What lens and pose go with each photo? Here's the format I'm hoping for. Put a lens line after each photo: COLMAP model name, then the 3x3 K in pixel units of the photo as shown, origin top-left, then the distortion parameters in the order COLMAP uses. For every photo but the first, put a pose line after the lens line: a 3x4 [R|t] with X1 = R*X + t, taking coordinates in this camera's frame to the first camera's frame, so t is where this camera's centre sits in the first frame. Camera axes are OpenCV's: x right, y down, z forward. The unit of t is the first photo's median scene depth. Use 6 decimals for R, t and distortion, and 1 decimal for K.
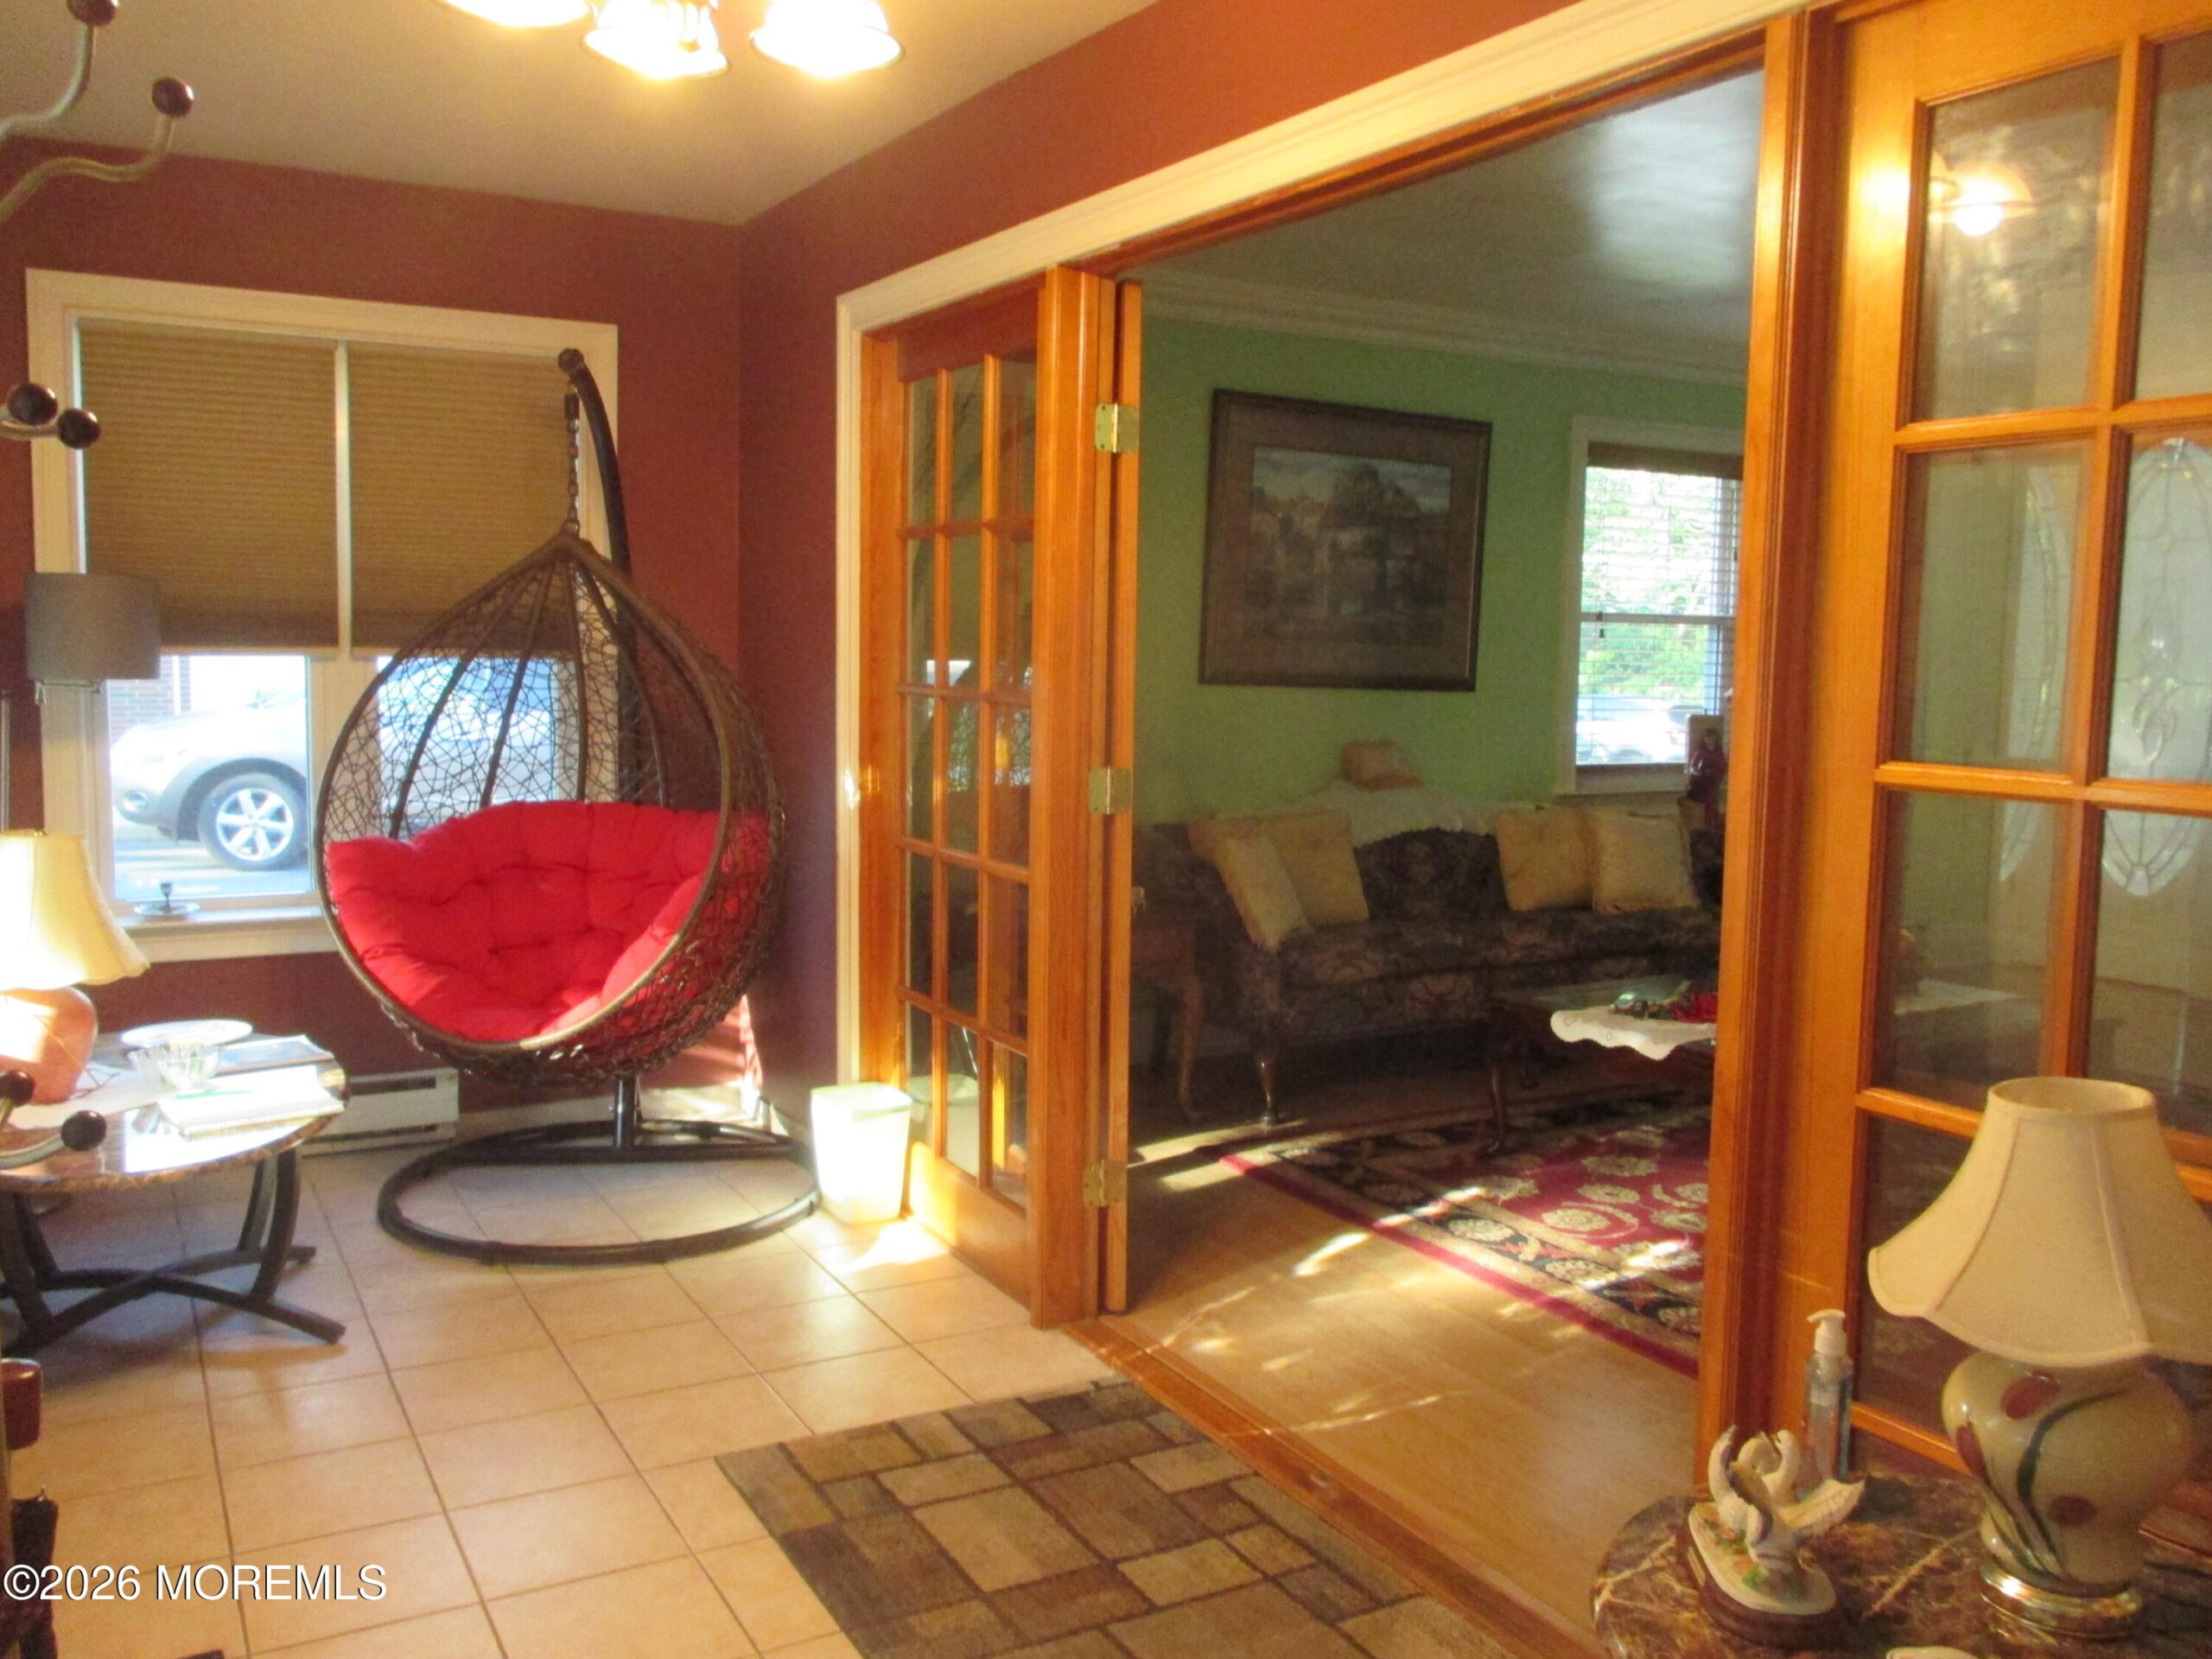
lens RADIAL K [[1811.5, 0, 1101.7], [0, 1811.5, 823.1], [0, 0, 1]] dist [-0.027801, 0.006023]
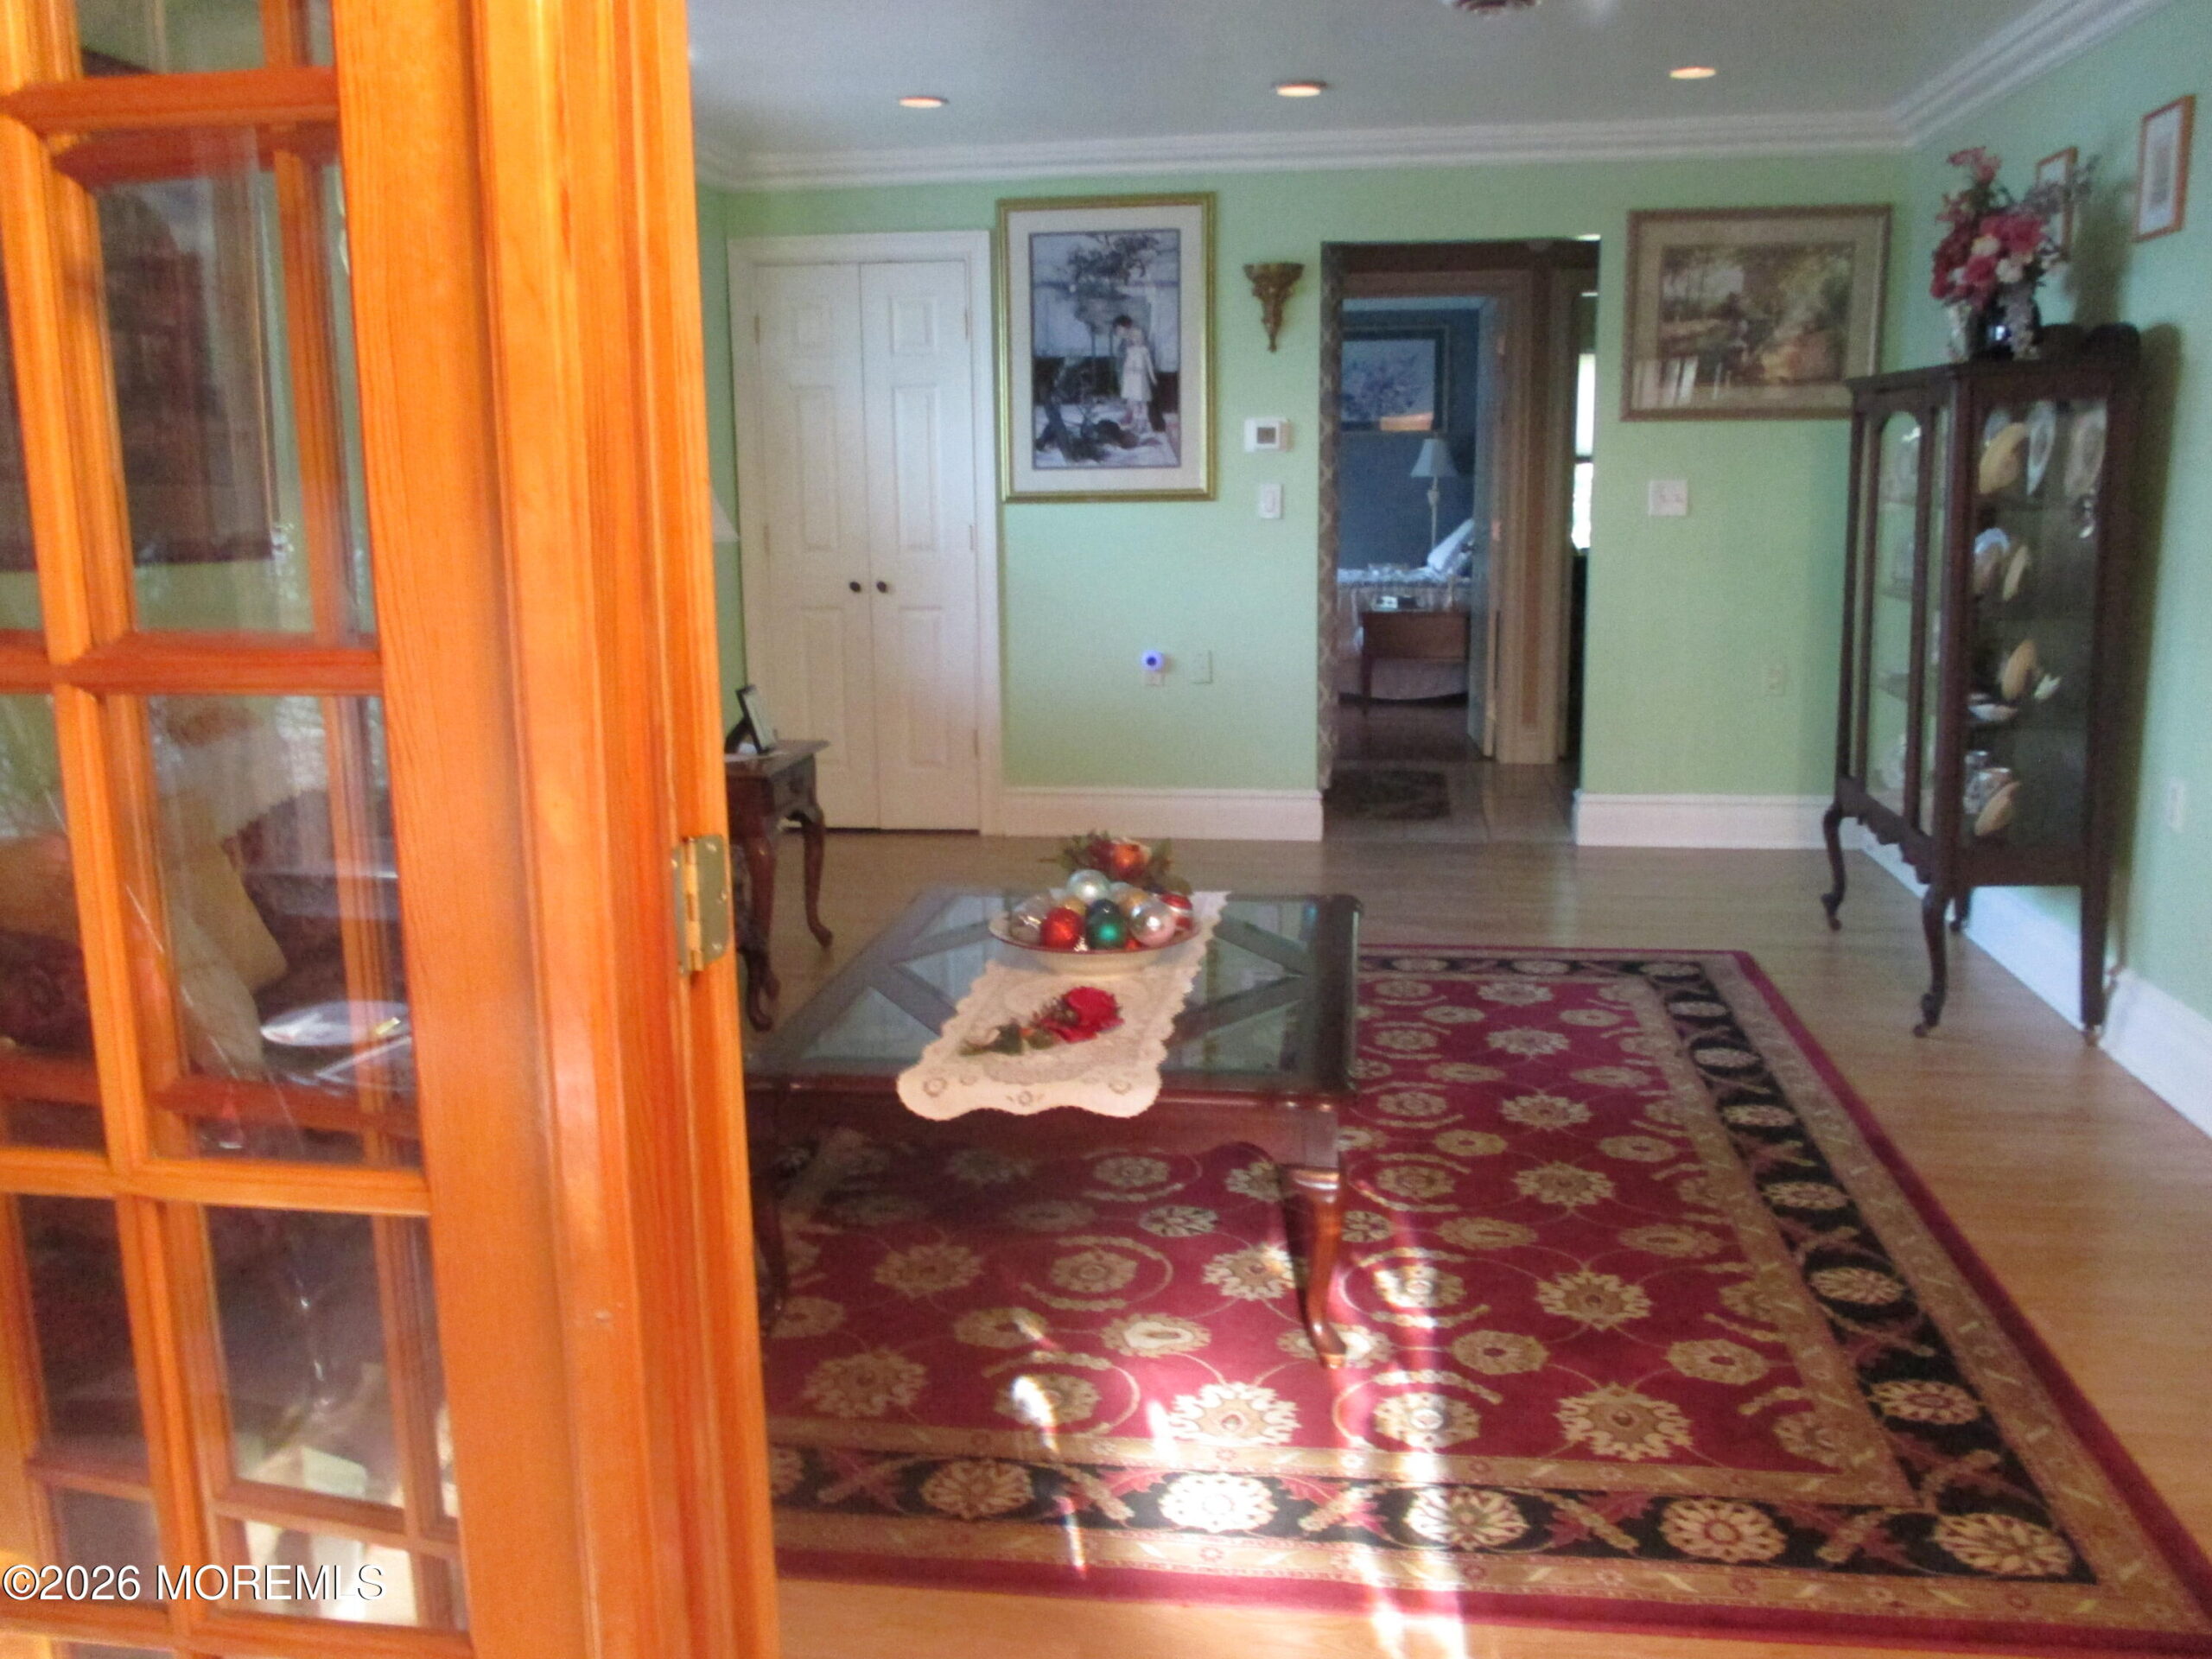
lens RADIAL K [[1828.9, 0, 1102.5], [0, 1828.9, 819.2], [0, 0, 1]] dist [-0.036282, 0.011993]
pose [[0.615874, -0.169563, 0.769382, -0.125707], [0.100673, 0.985497, 0.136606, -0.044521], [-0.781386, -0.006676, 0.624012, 0.426480]]
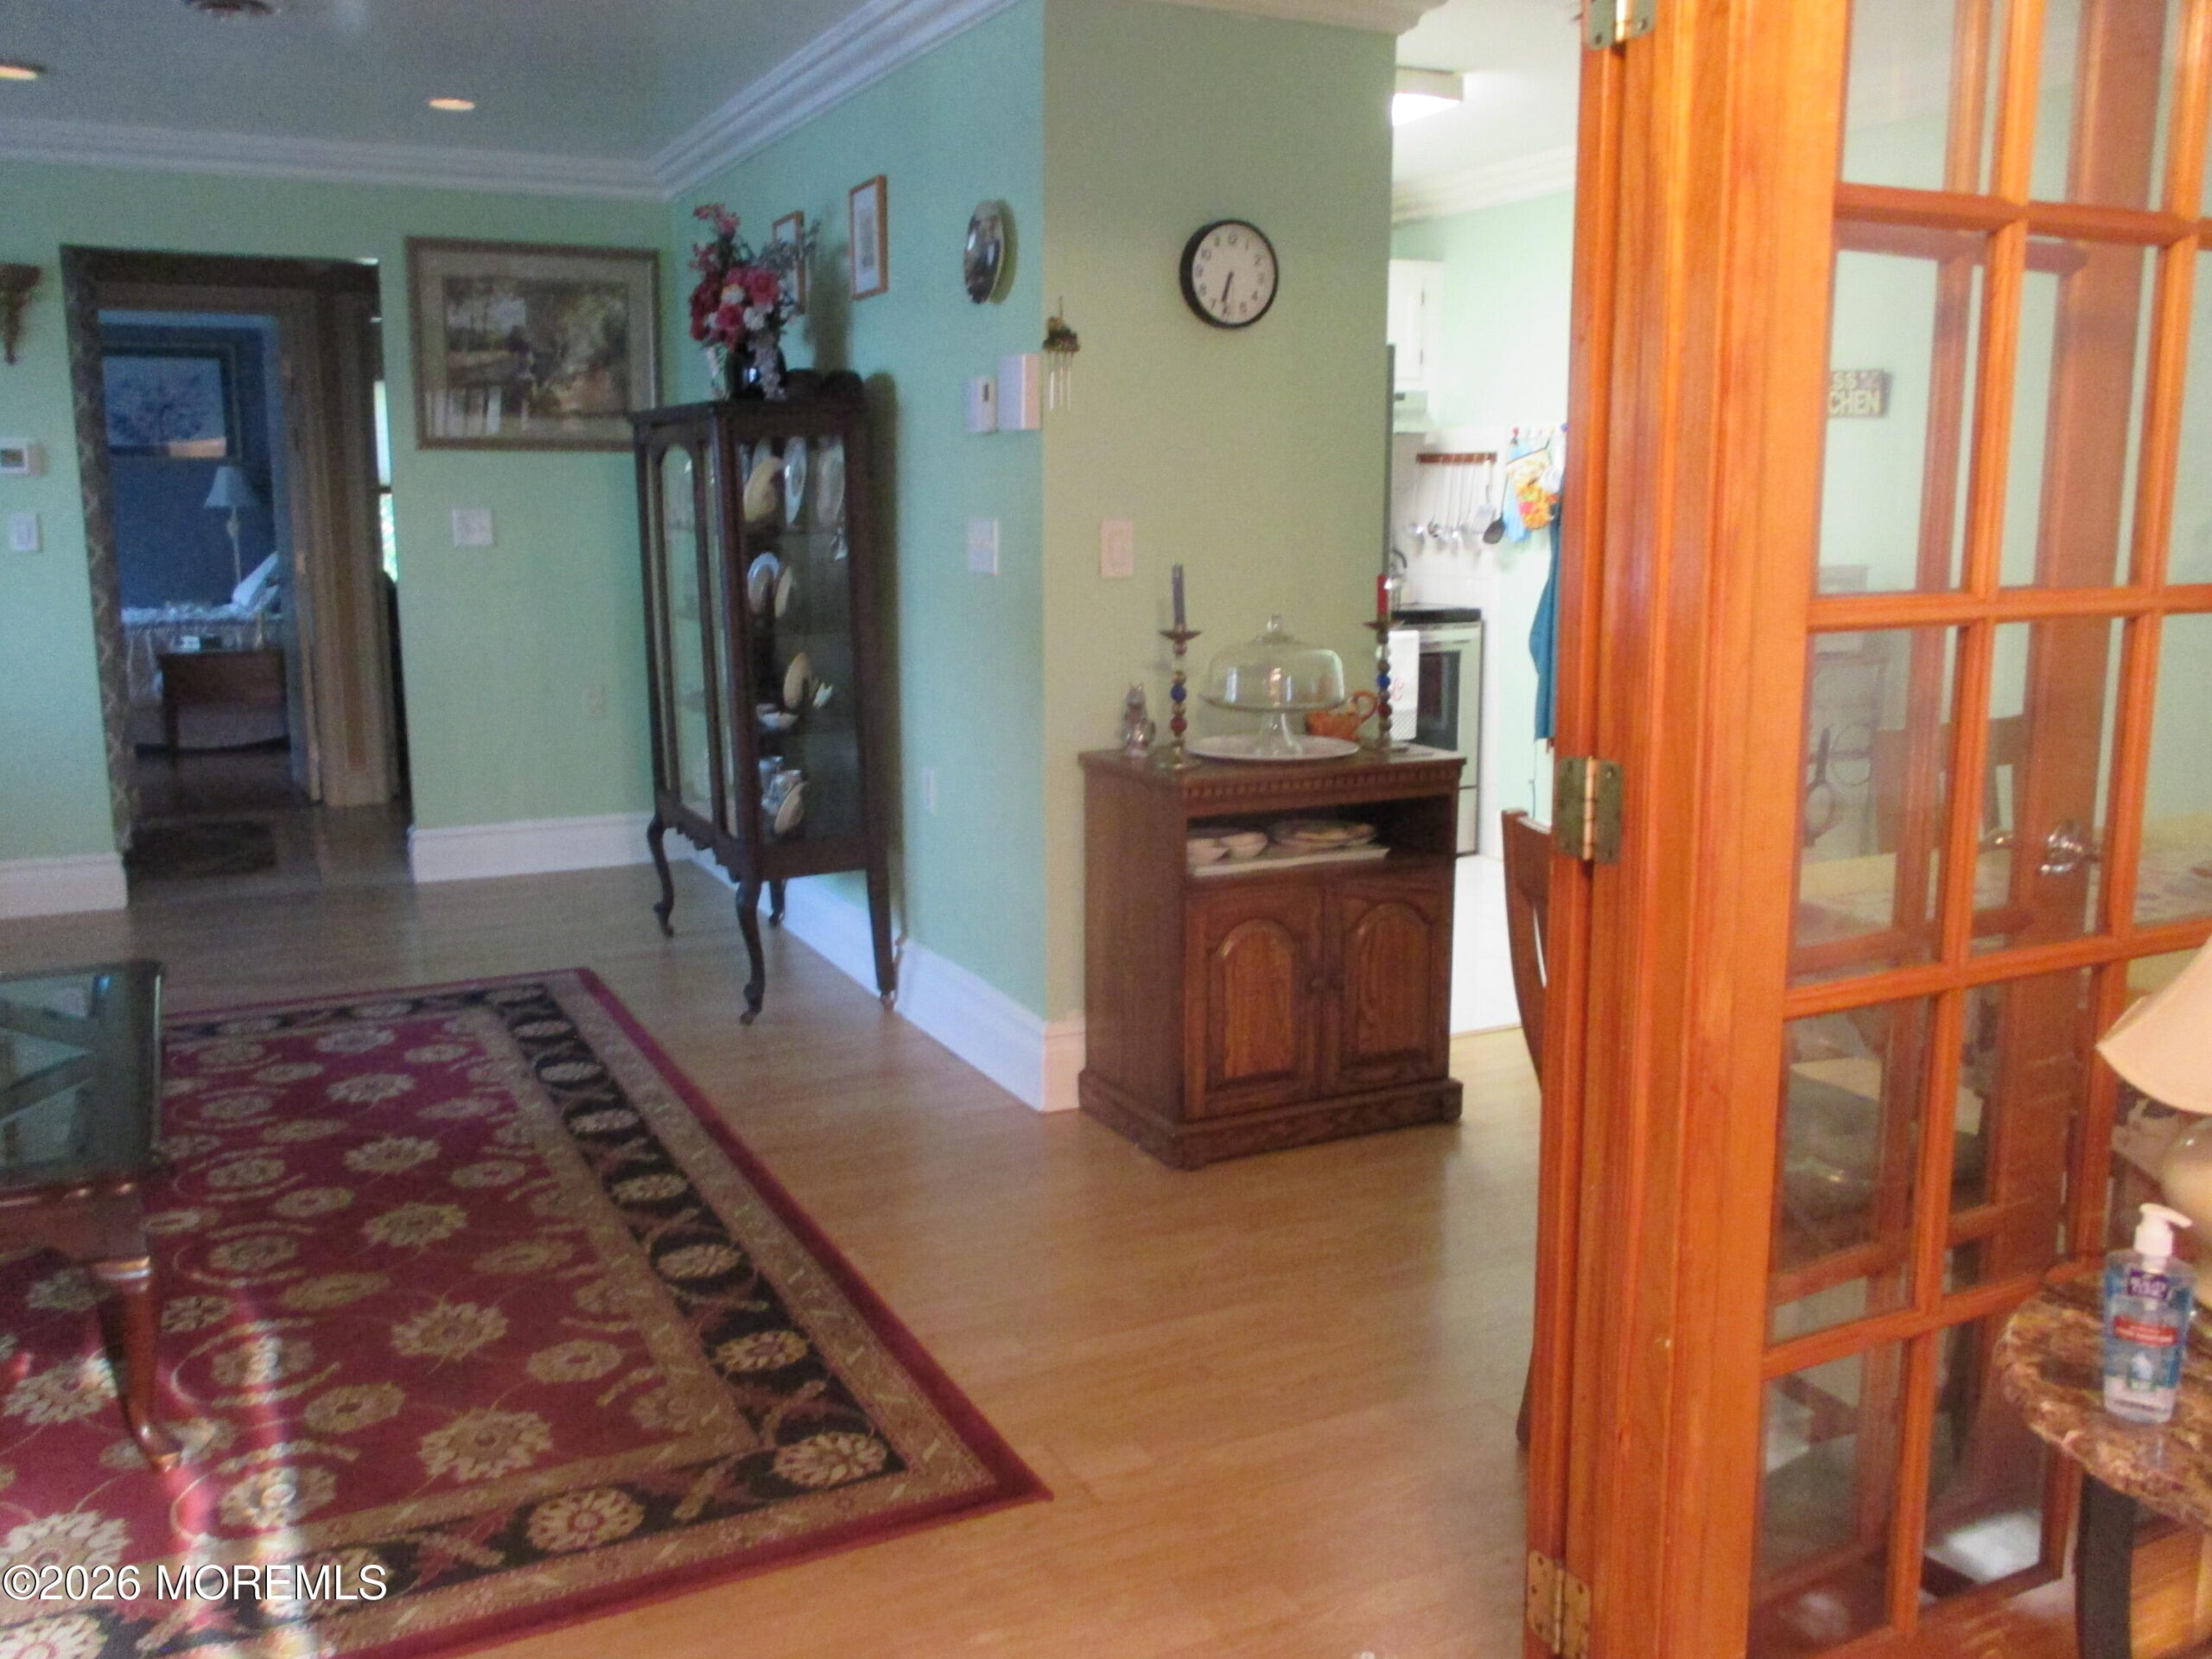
lens RADIAL K [[1837.1, 0, 1080.2], [0, 1837.1, 826.7], [0, 0, 1]] dist [-0.035666, 0.018255]
pose [[0.062363, -0.190927, 0.979621, -0.129961], [0.100198, 0.977771, 0.184188, -0.041212], [-0.993011, 0.086670, 0.080108, 0.410598]]
